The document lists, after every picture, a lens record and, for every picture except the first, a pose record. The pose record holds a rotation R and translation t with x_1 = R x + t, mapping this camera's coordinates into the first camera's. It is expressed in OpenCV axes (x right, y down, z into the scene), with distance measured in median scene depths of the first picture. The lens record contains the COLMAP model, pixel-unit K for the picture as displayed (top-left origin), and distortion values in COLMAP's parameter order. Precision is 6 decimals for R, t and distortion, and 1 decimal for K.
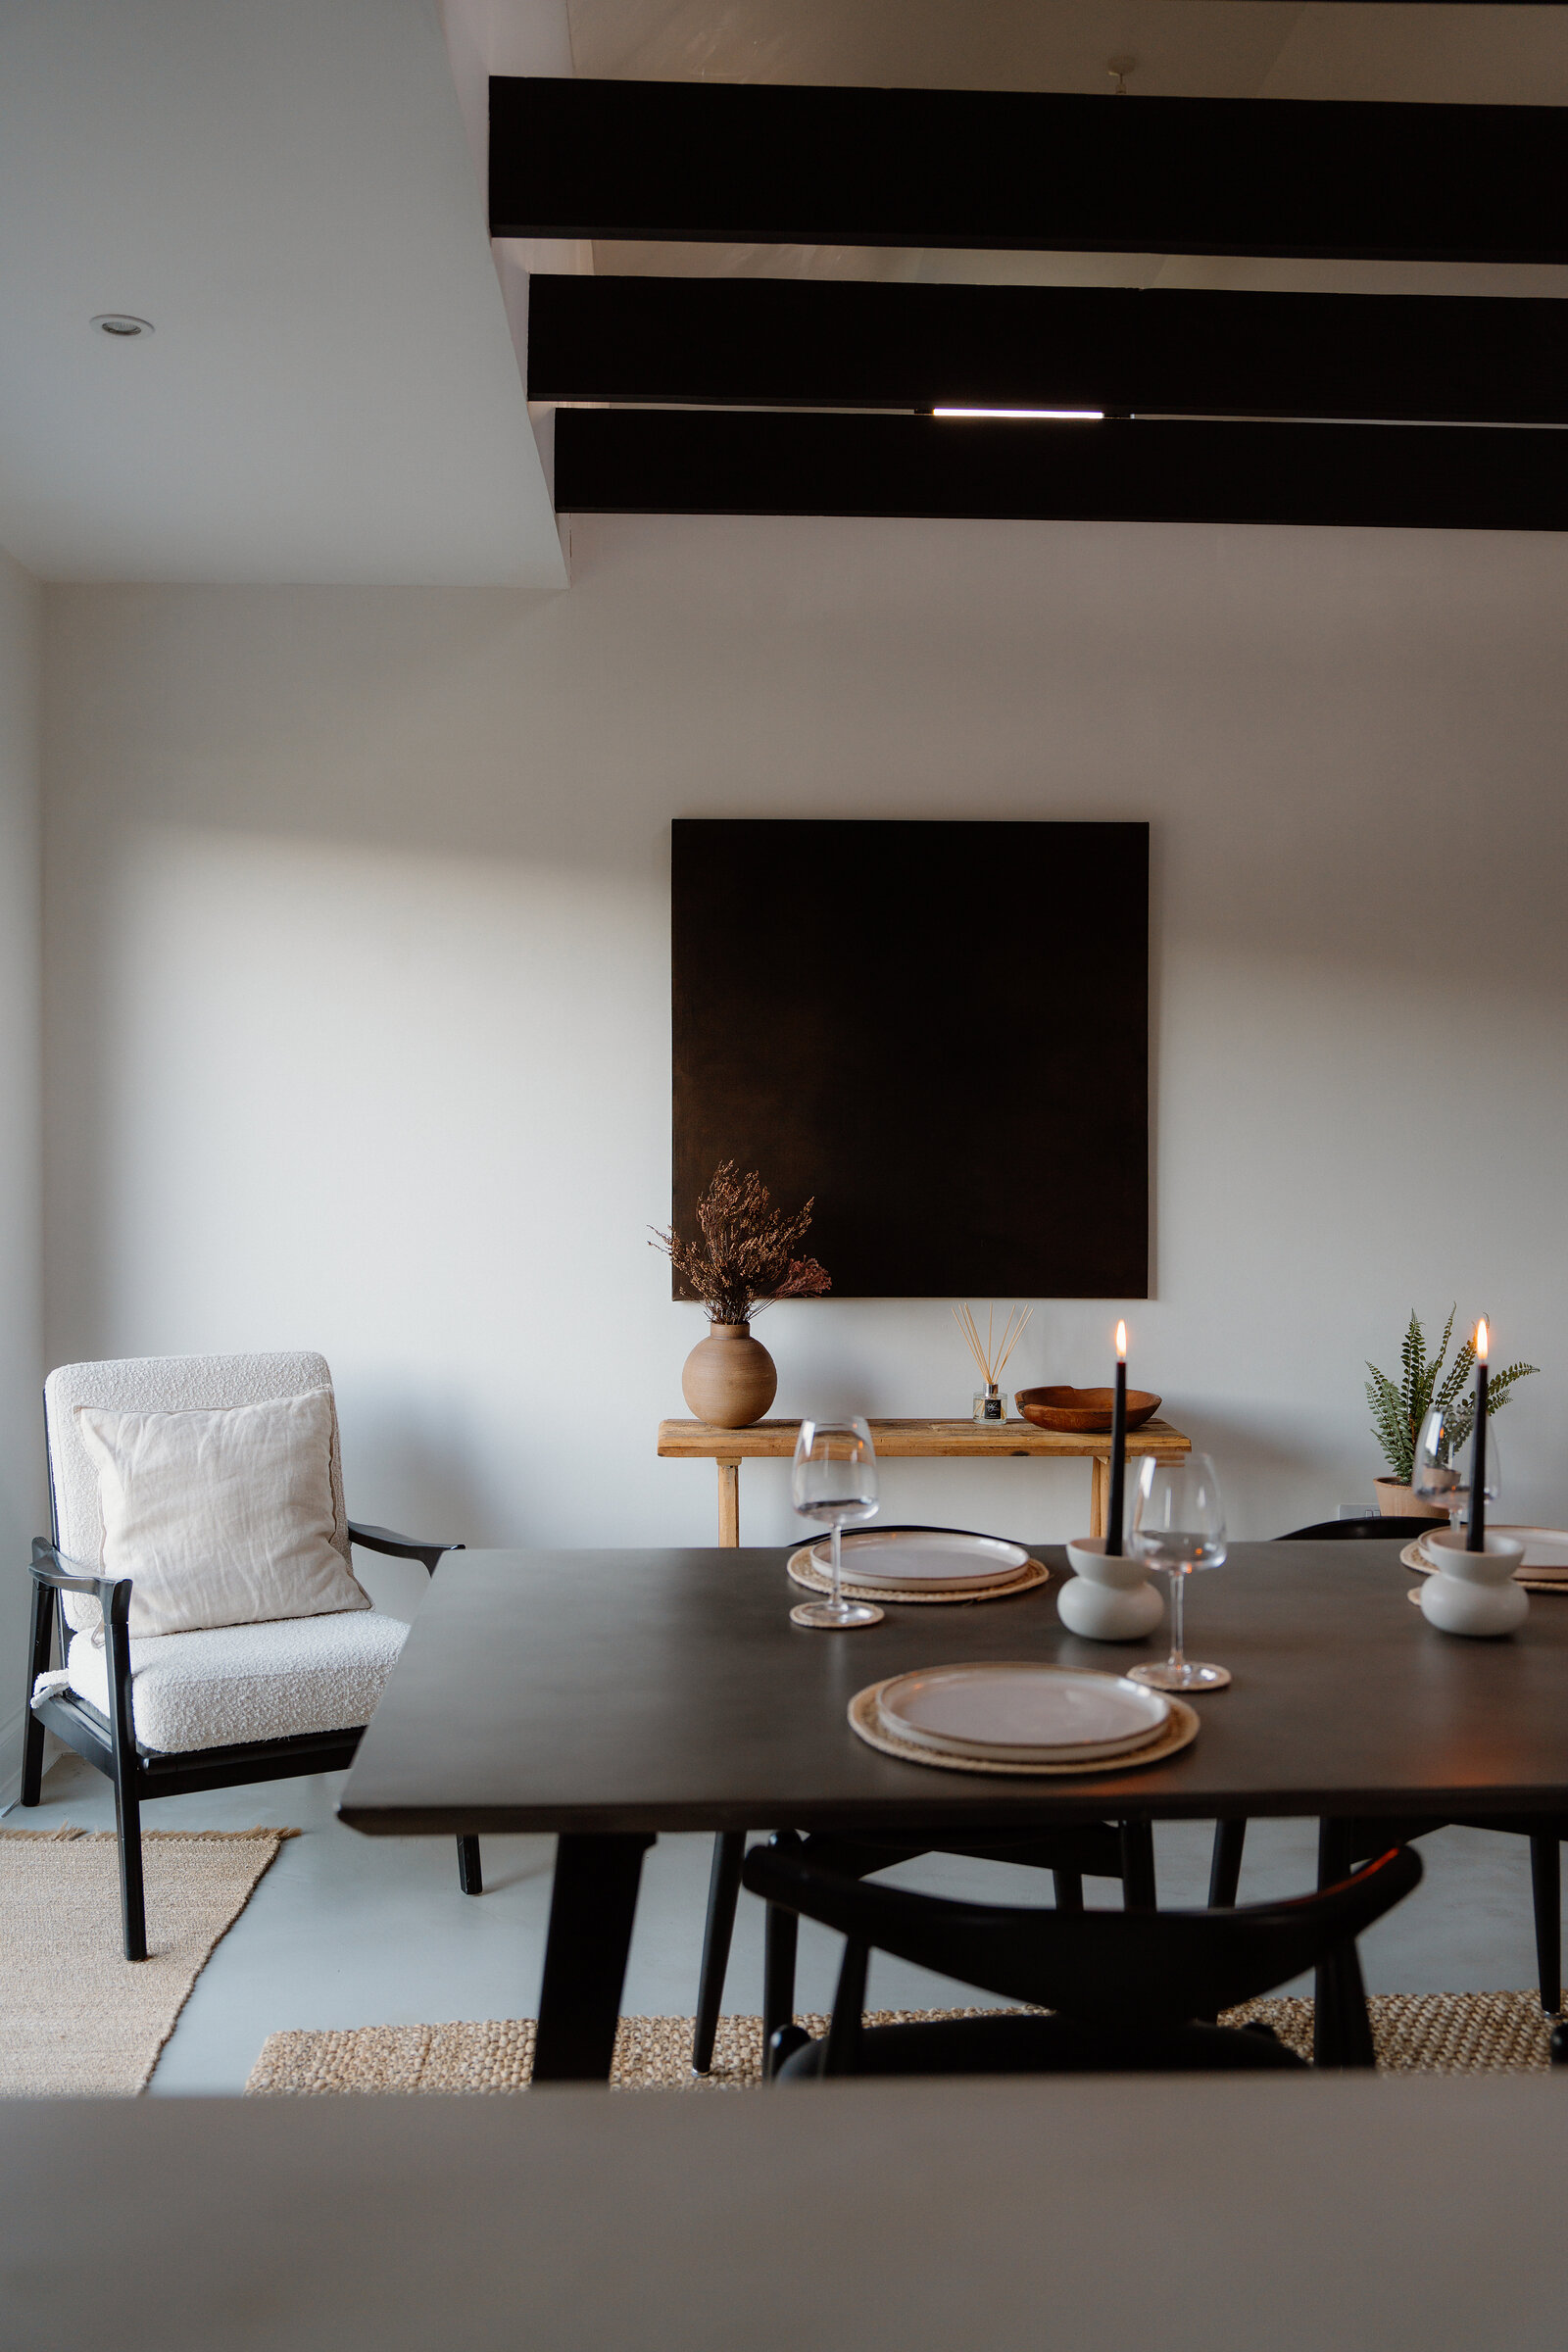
lens RADIAL K [[1991.3, 0, 783.8], [0, 1991.3, 1186.8], [0, 0, 1]] dist [-0.030234, 0.005602]
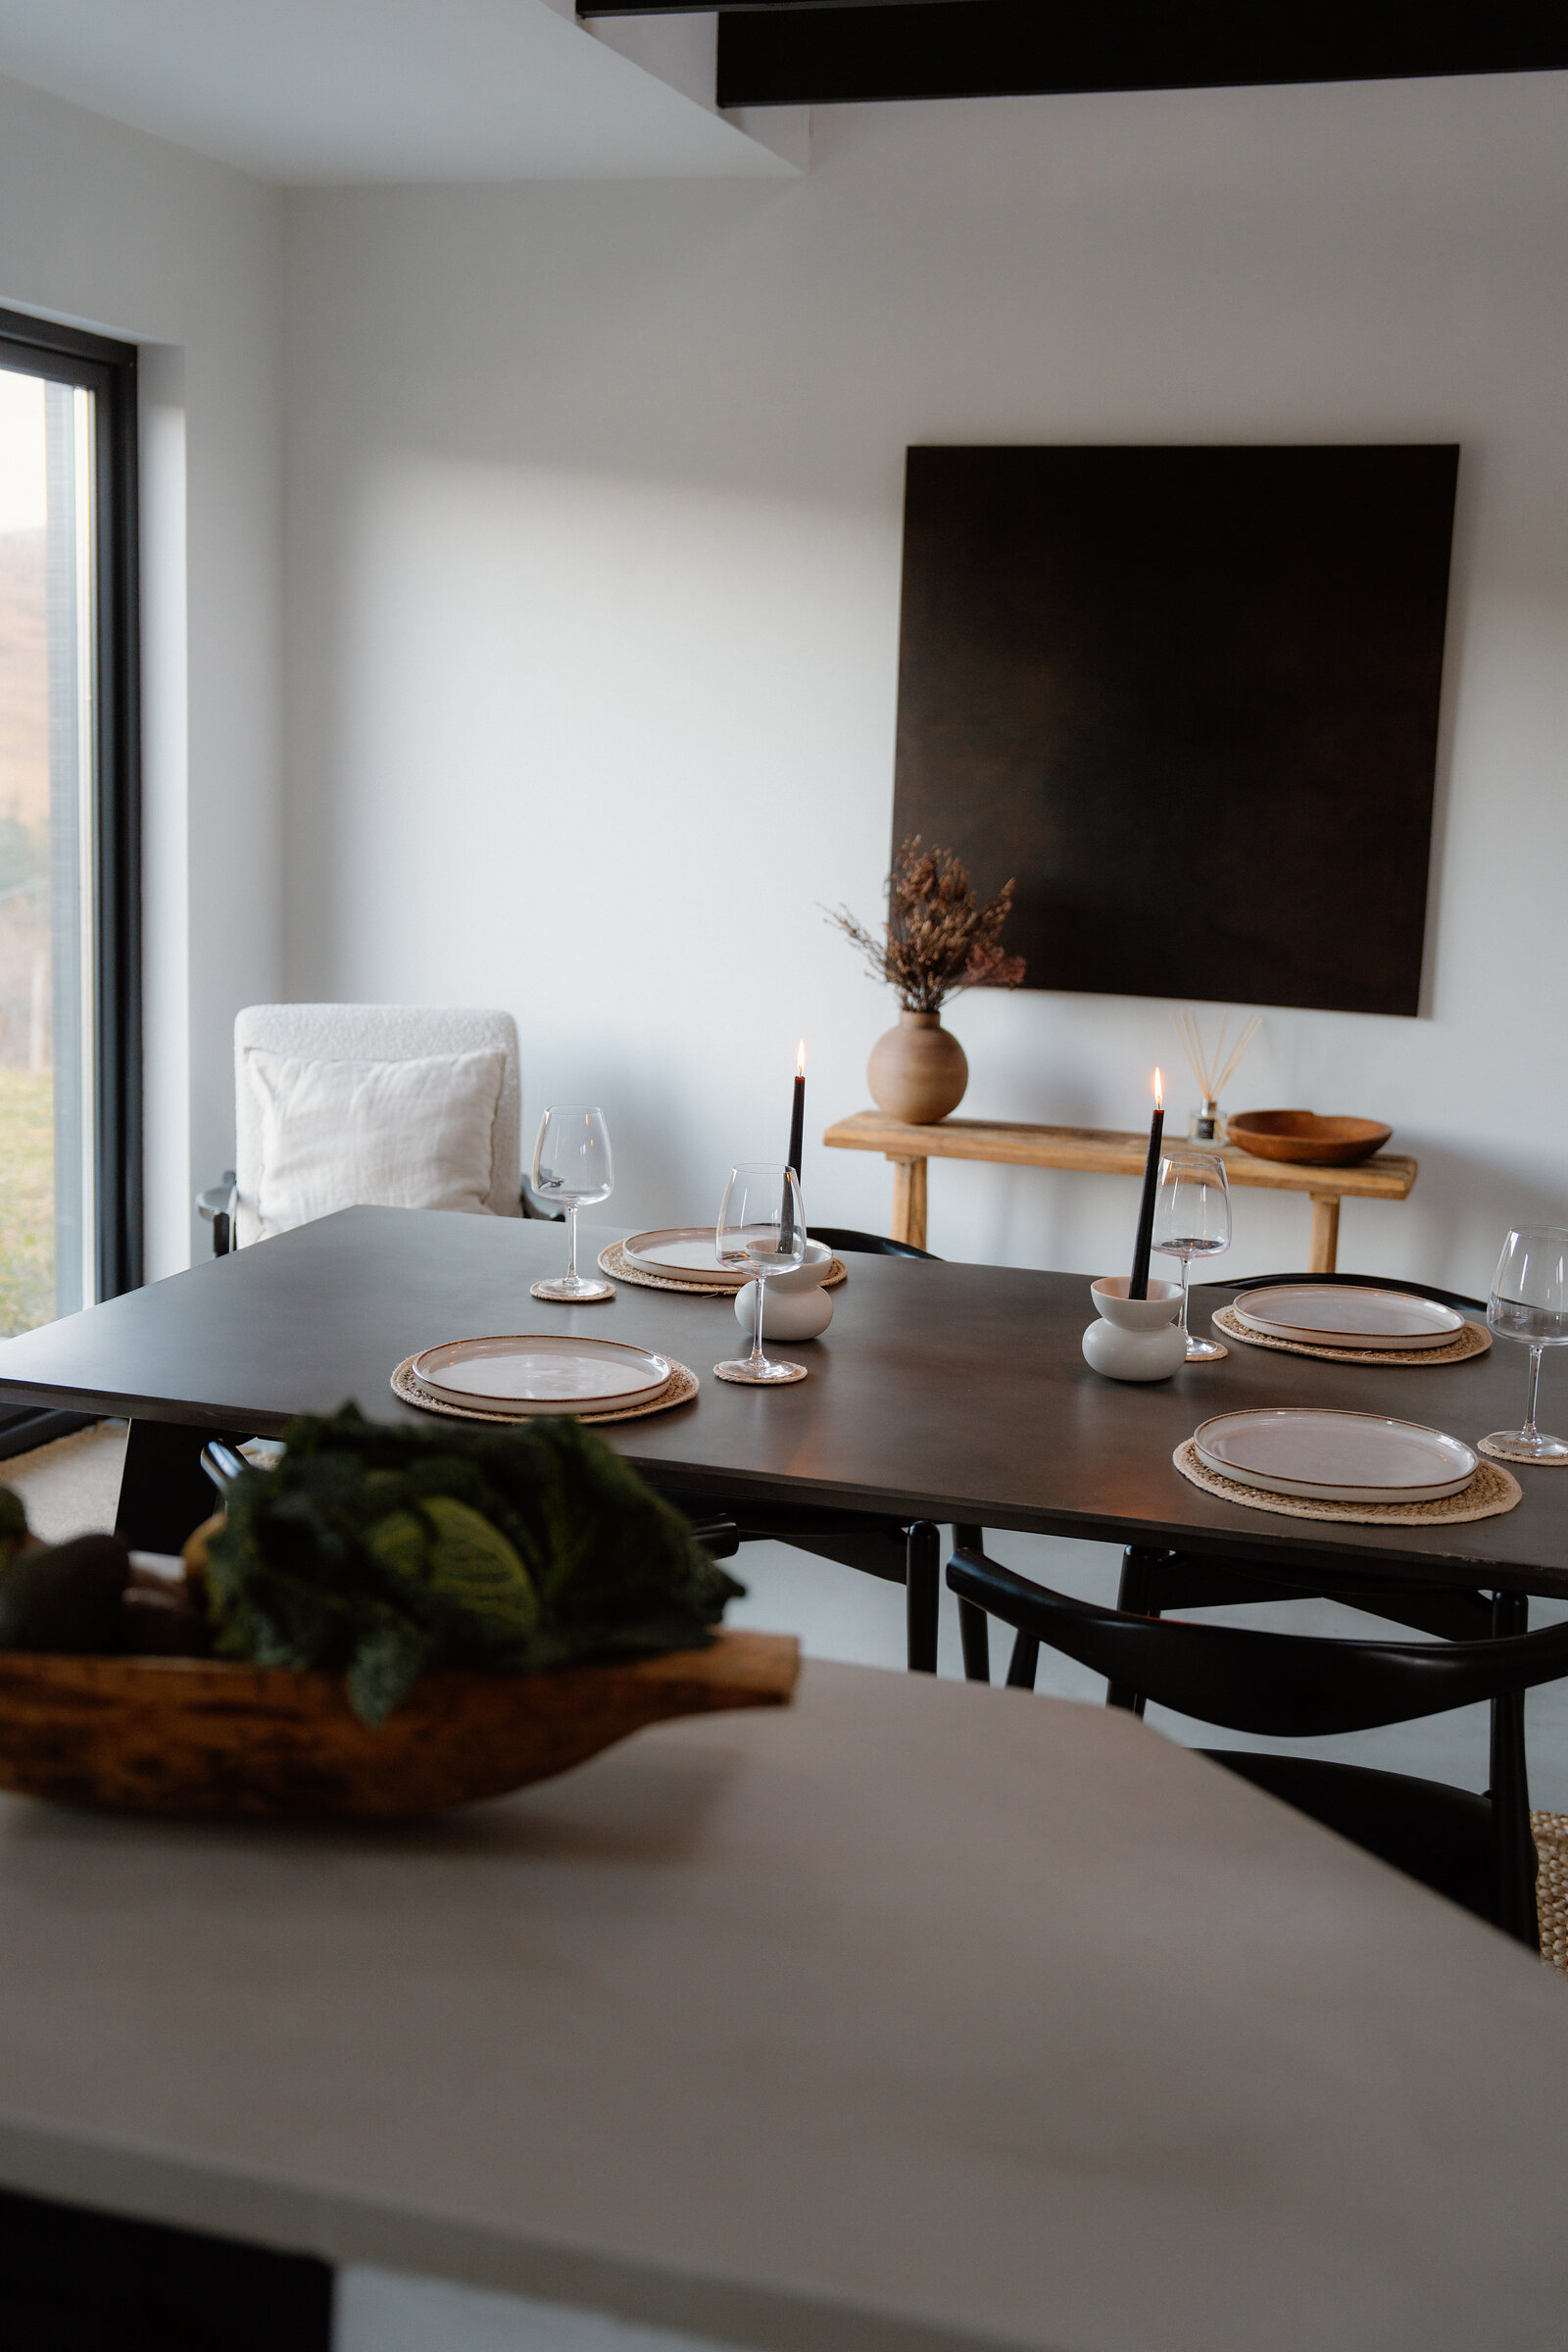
lens RADIAL K [[2556.3, 0, 778.5], [0, 2556.3, 1167.4], [0, 0, 1]] dist [0.024687, 0.013934]
pose [[0.938918, 0.092167, -0.331570, 0.328854], [-0.043932, 0.987688, 0.150143, -0.037347], [0.341325, -0.126405, 0.931407, -0.145672]]
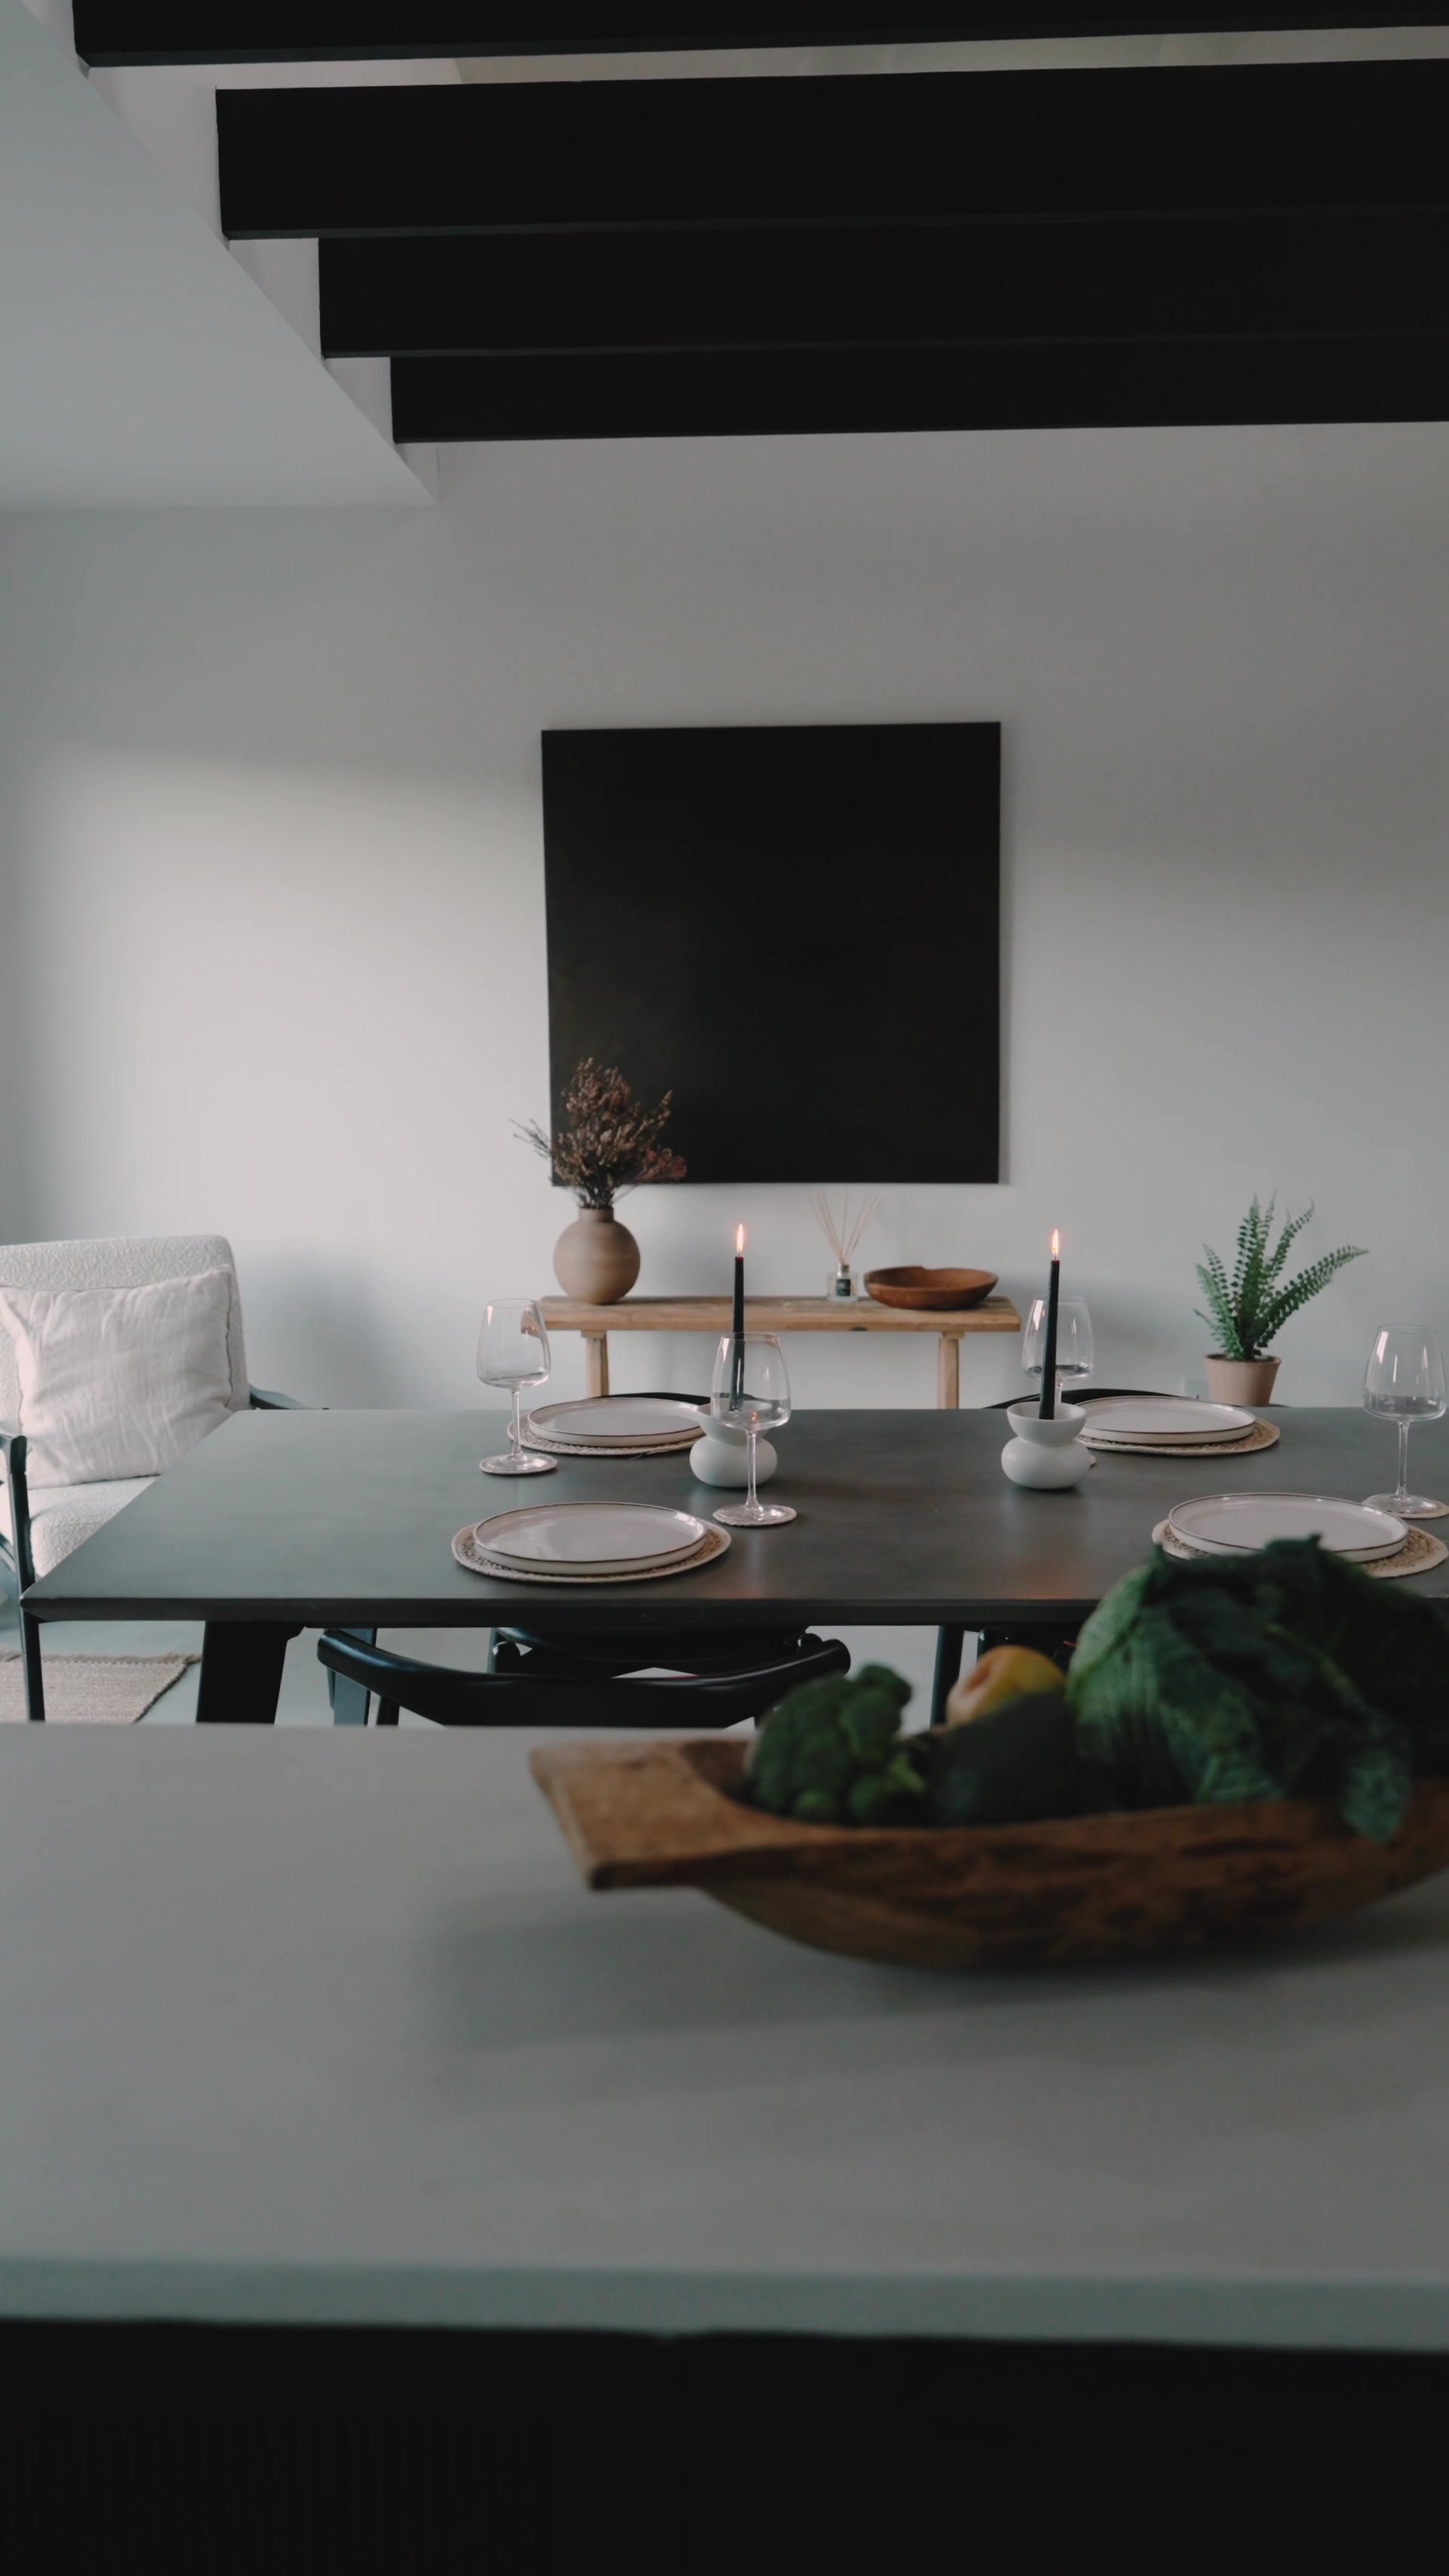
lens RADIAL K [[2114.4, 0, 741.6], [0, 2114.4, 1284.8], [0, 0, 1]] dist [-0.001534, -0.008838]
pose [[0.996944, 0.002498, -0.078074, 0.149325], [0.006648, 0.993150, 0.116659, -0.024941], [0.077830, -0.116821, 0.990099, -0.144445]]
